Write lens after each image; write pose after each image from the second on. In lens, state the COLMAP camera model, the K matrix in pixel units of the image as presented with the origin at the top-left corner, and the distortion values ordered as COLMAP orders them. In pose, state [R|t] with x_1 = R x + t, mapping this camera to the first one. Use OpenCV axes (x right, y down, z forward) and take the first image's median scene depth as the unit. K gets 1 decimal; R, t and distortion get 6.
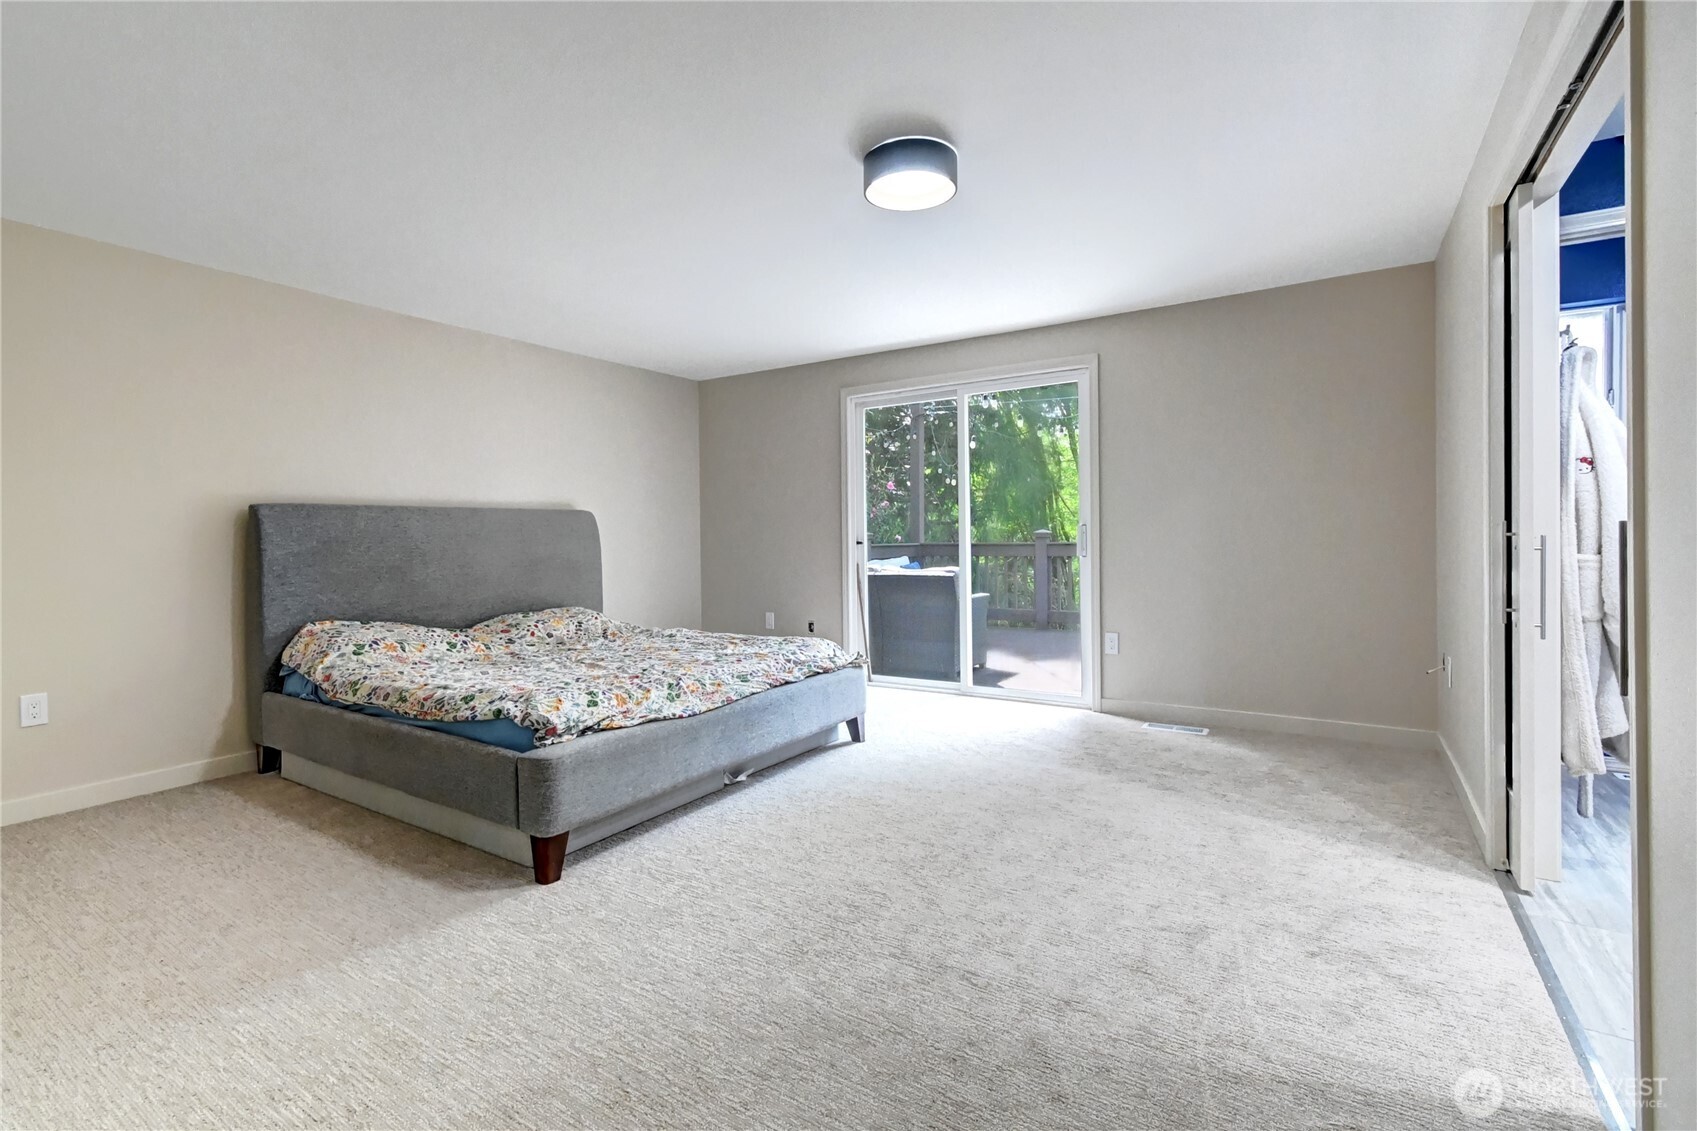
lens RADIAL K [[749.8, 0, 871.8], [0, 749.8, 547.2], [0, 0, 1]] dist [0.001496, 0.000169]
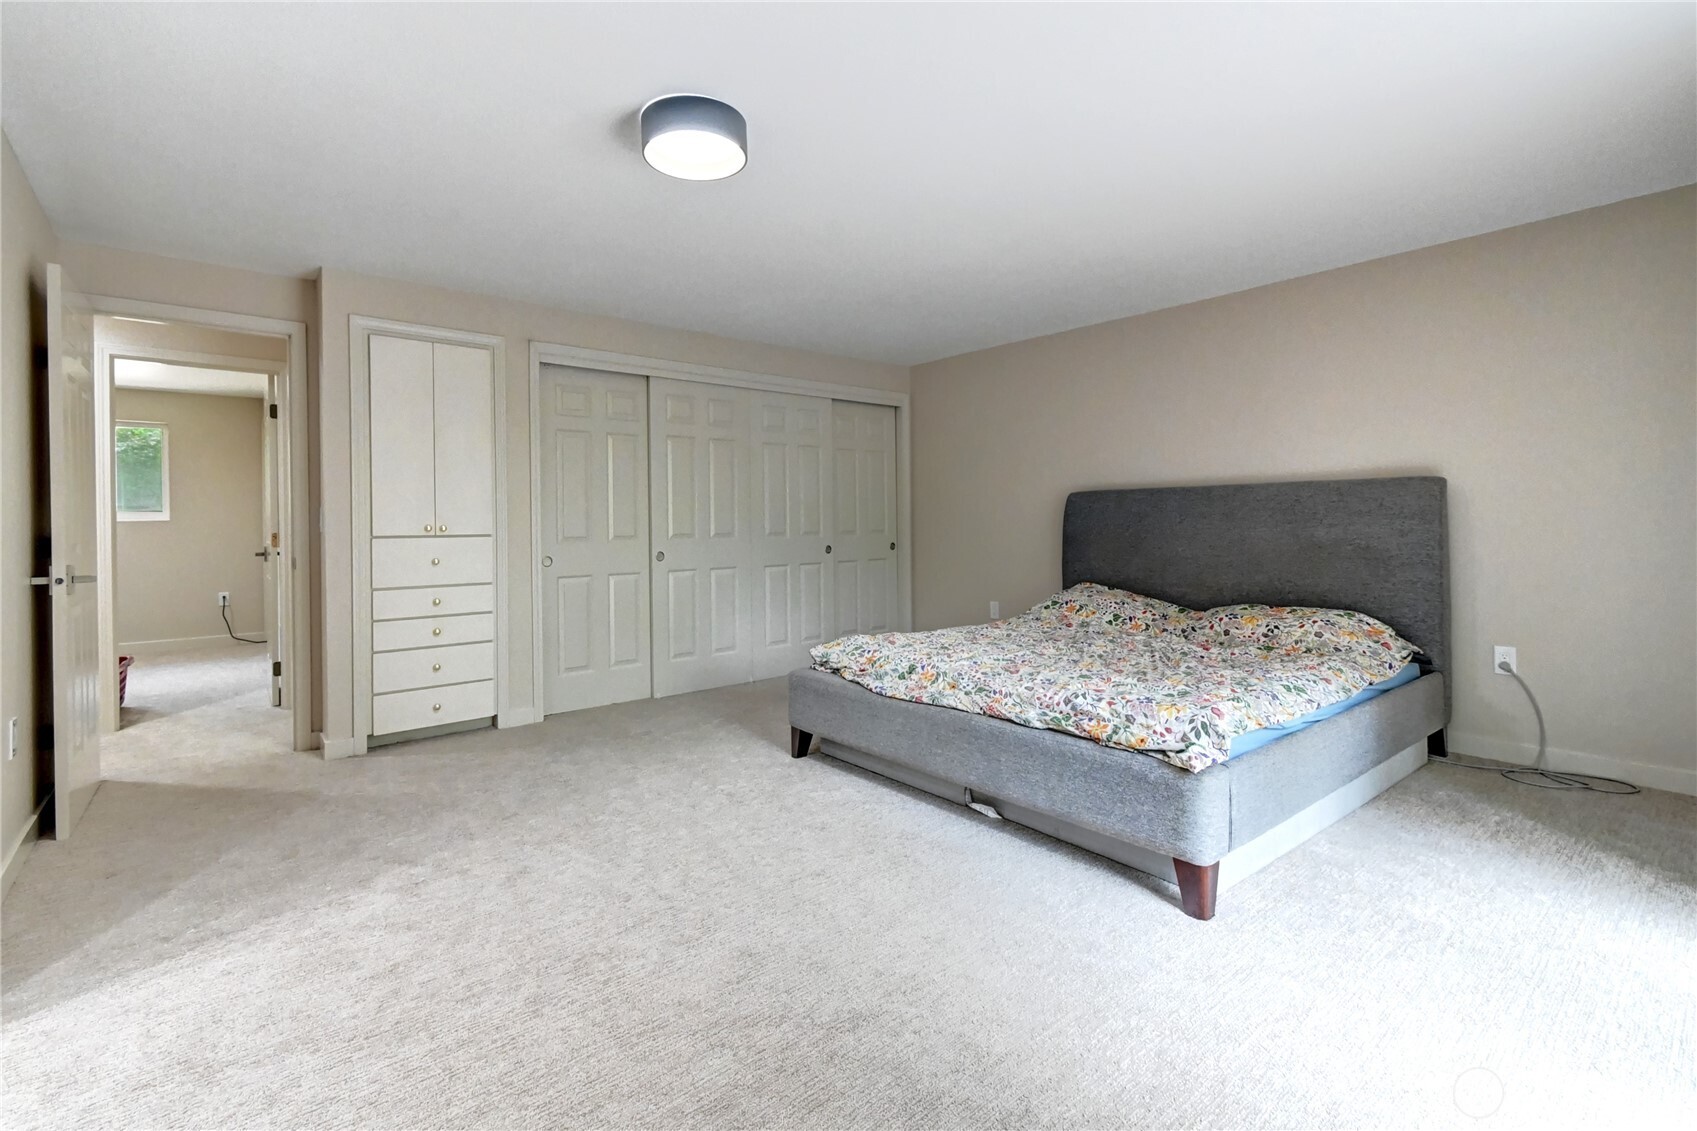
lens RADIAL K [[762.6, 0, 844.1], [0, 762.6, 516.5], [0, 0, 1]] dist [0.009010, -0.000083]
pose [[-0.330093, 0.013627, -0.943850, 0.700865], [0.006640, 0.999905, 0.012114, -0.036863], [0.943925, -0.002269, -0.330152, 1.154044]]
